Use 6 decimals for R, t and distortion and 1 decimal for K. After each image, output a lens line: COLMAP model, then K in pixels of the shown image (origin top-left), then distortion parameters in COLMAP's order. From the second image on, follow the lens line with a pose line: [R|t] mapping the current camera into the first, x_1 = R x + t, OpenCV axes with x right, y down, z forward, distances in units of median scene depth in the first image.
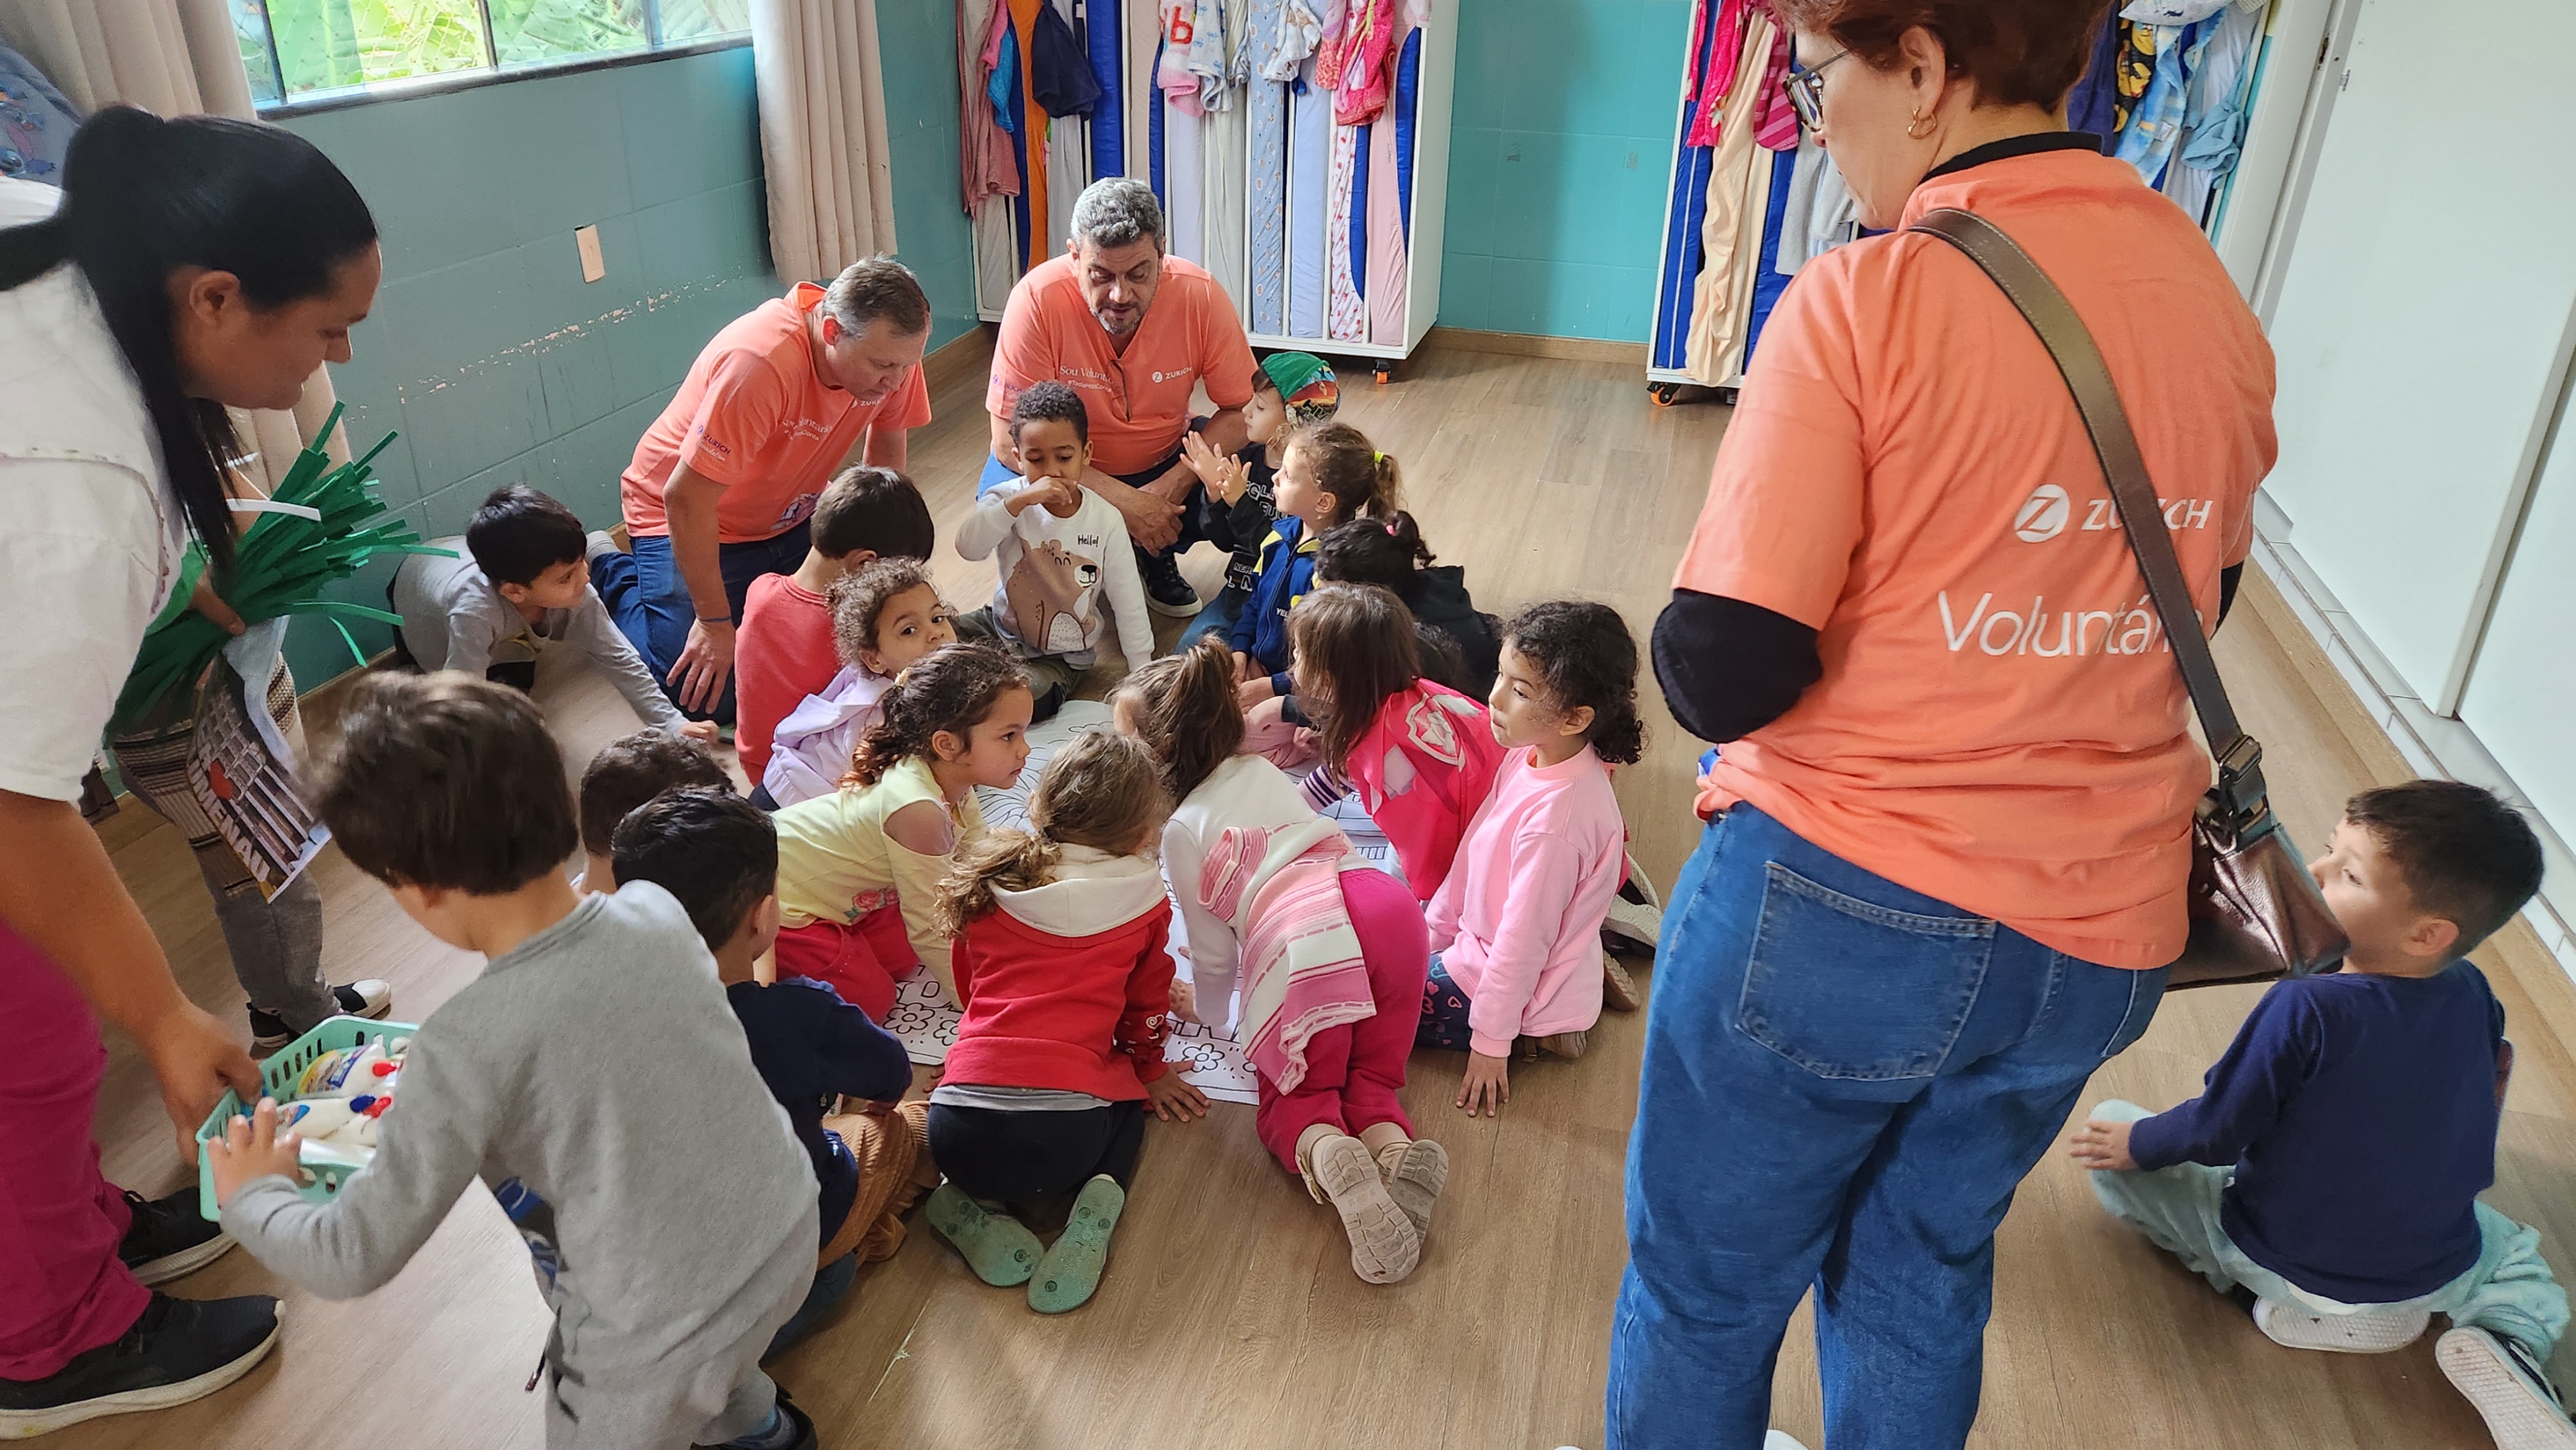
lens RADIAL K [[1710.5, 0, 1288.4], [0, 1710.5, 711.1], [0, 0, 1]] dist [0.071160, -0.059730]
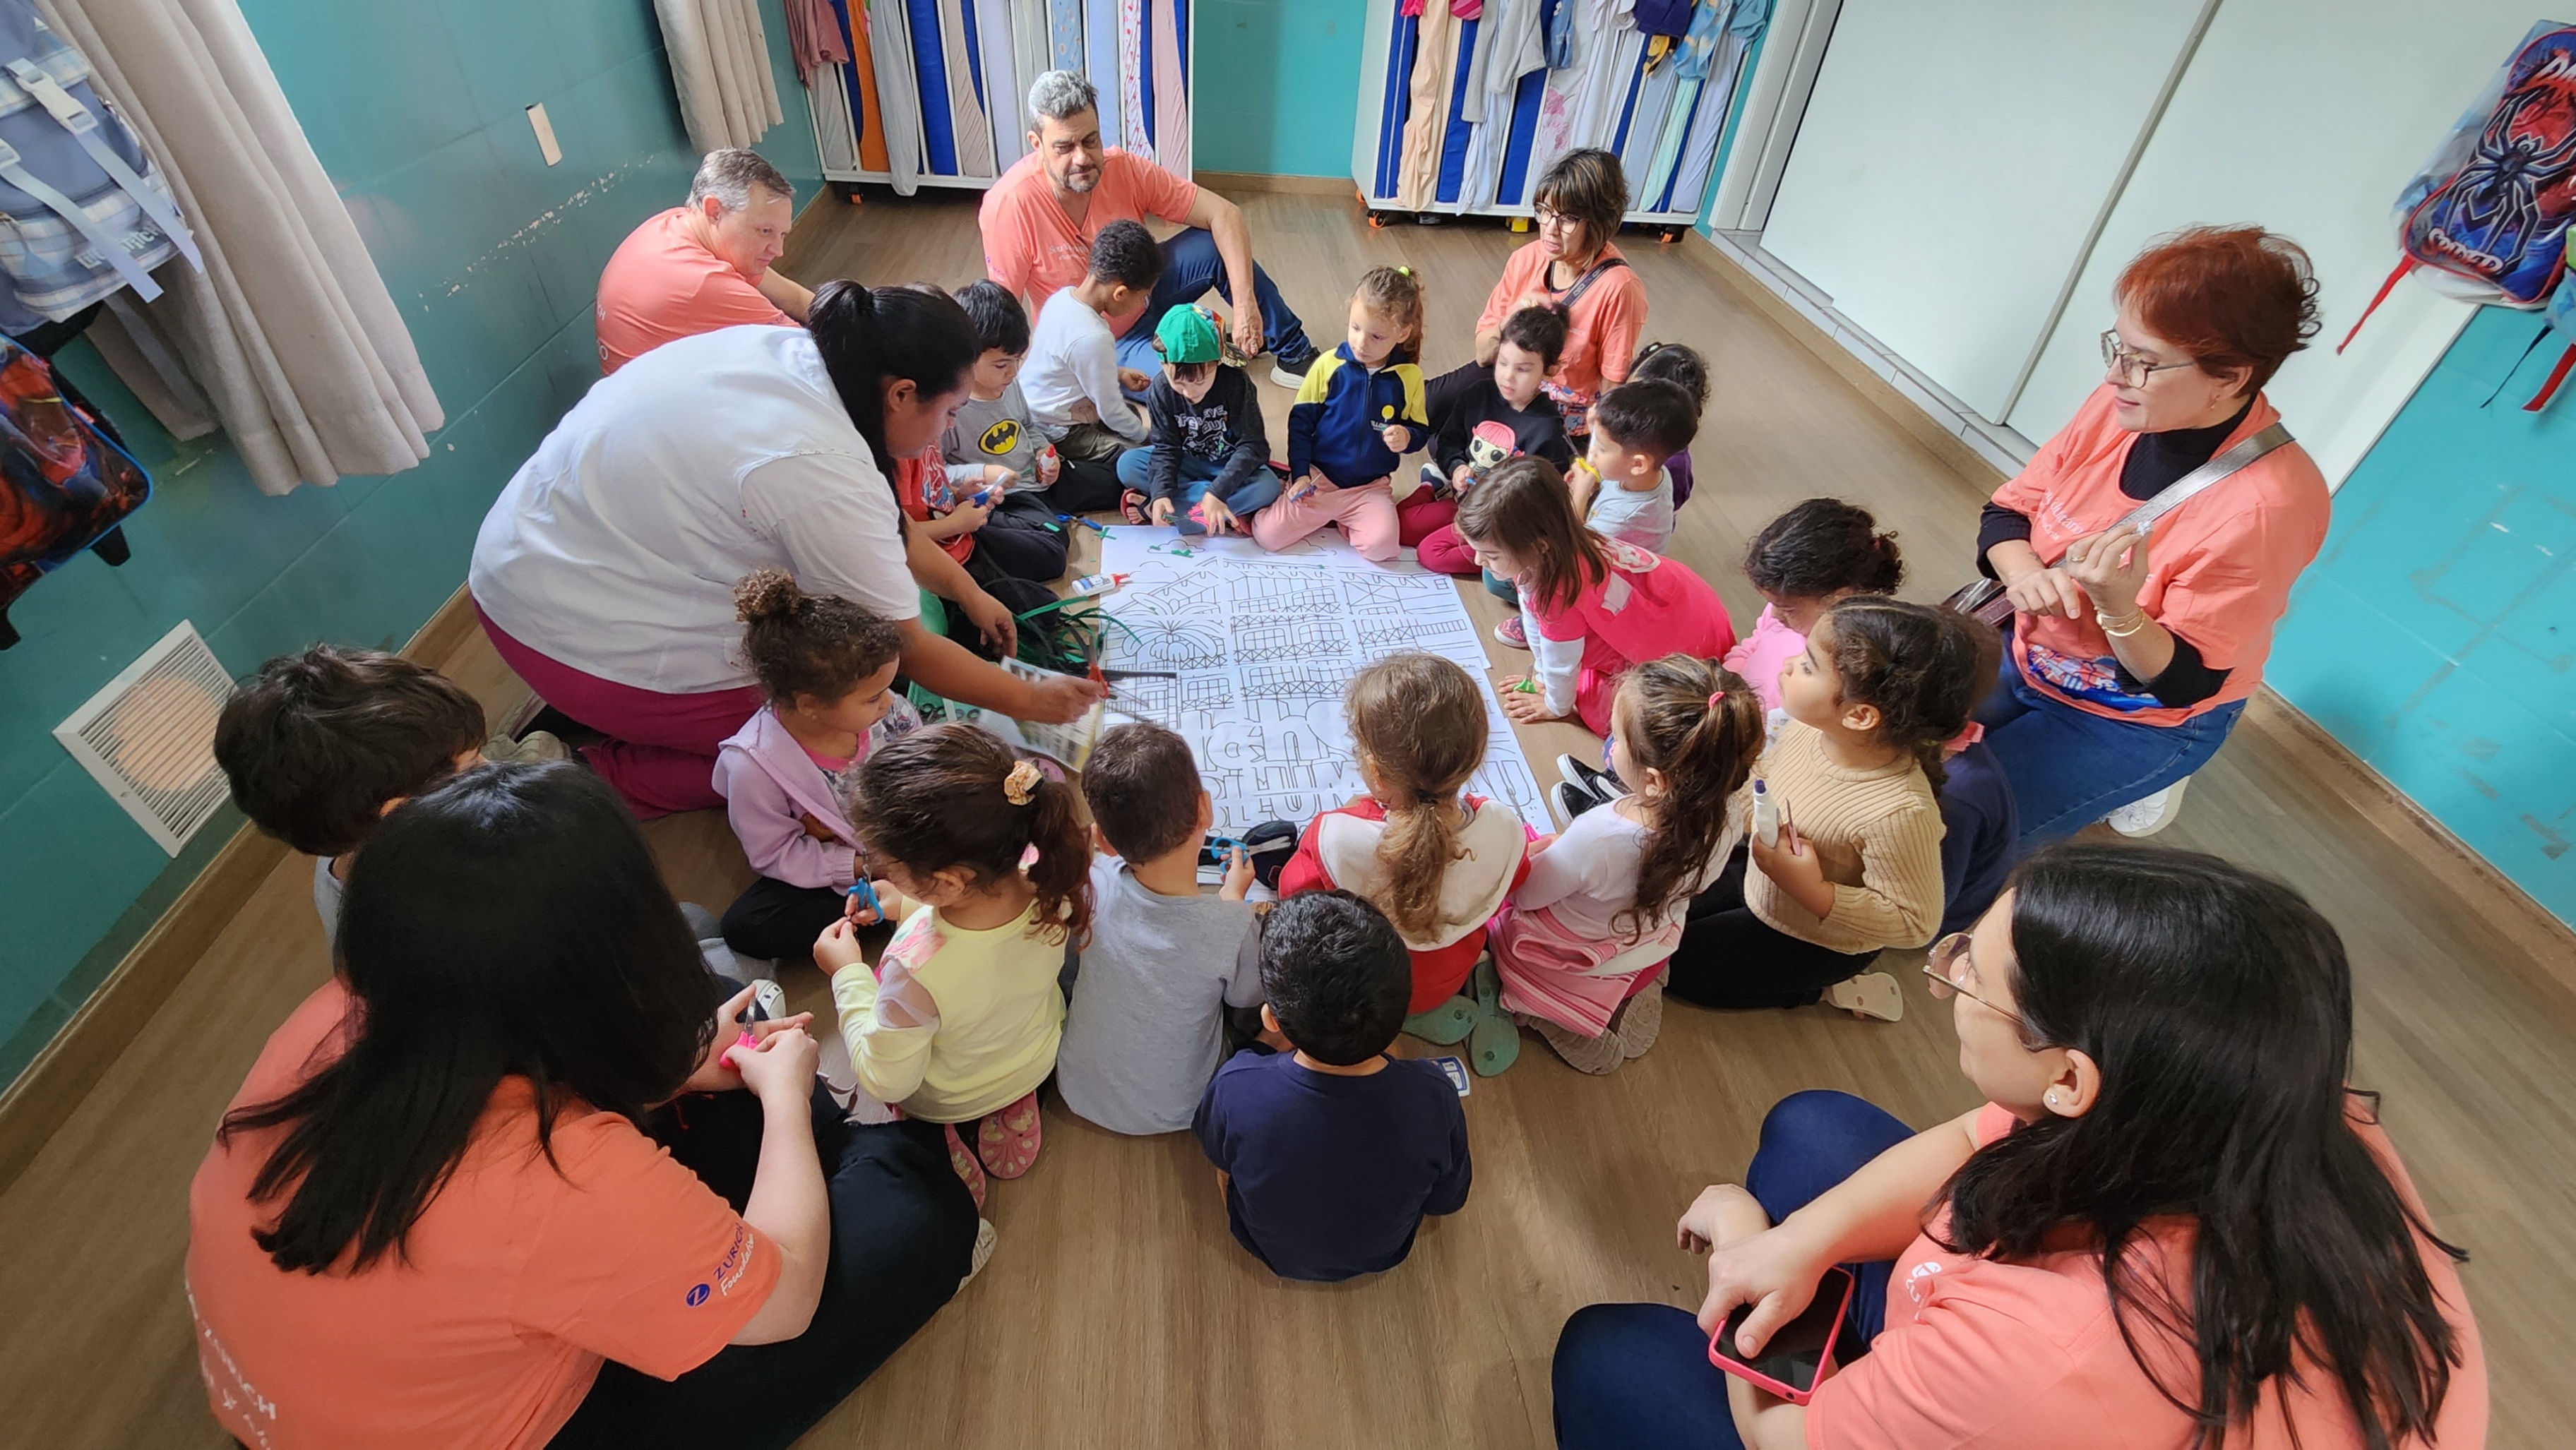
lens RADIAL K [[1052.2, 0, 1289.3], [0, 1052.2, 720.3], [0, 0, 1]] dist [0.000107, -0.001821]
pose [[0.944921, -0.181206, 0.272558, -0.161240], [0.101996, 0.954315, 0.280855, -0.046691], [-0.310999, -0.237586, 0.920235, 0.156942]]
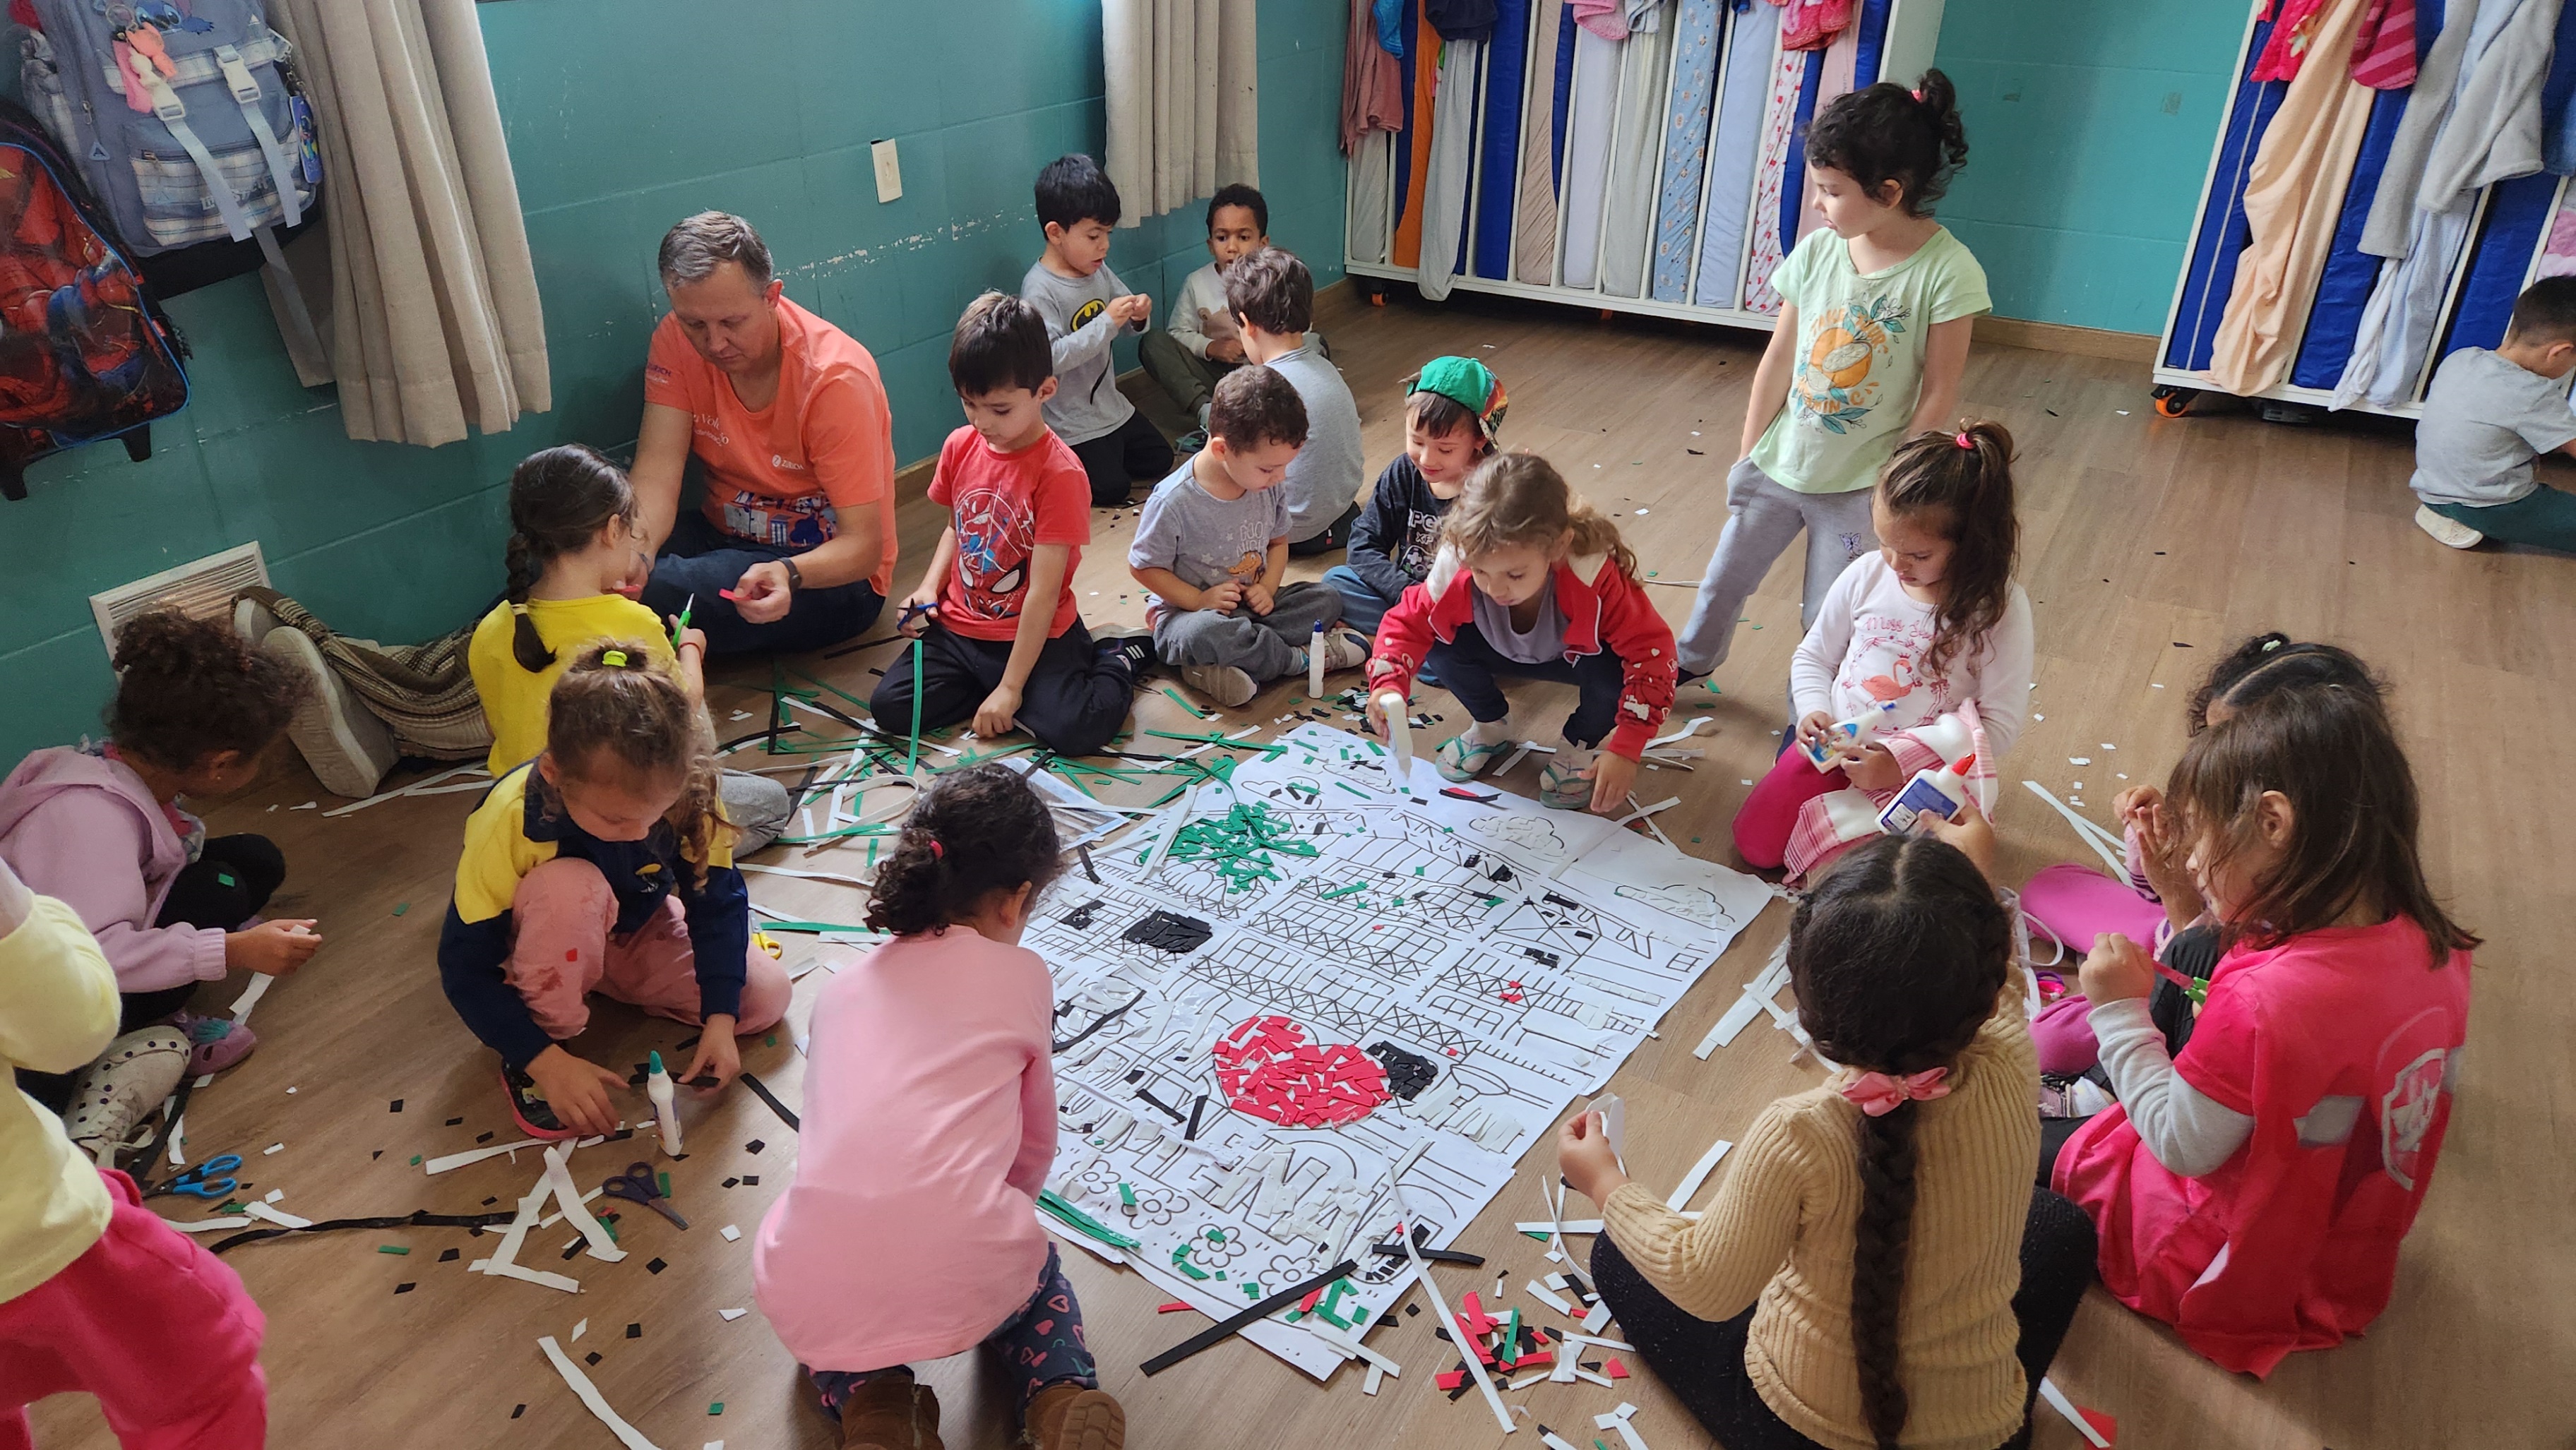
lens RADIAL K [[1710.5, 0, 1231.5], [0, 1710.5, 763.9], [0, 0, 1]] dist [0.071160, -0.059730]
pose [[0.956890, 0.123780, -0.262754, 0.037104], [-0.111525, 0.991881, 0.061111, -0.021340], [0.268185, -0.029173, 0.962926, 0.117296]]
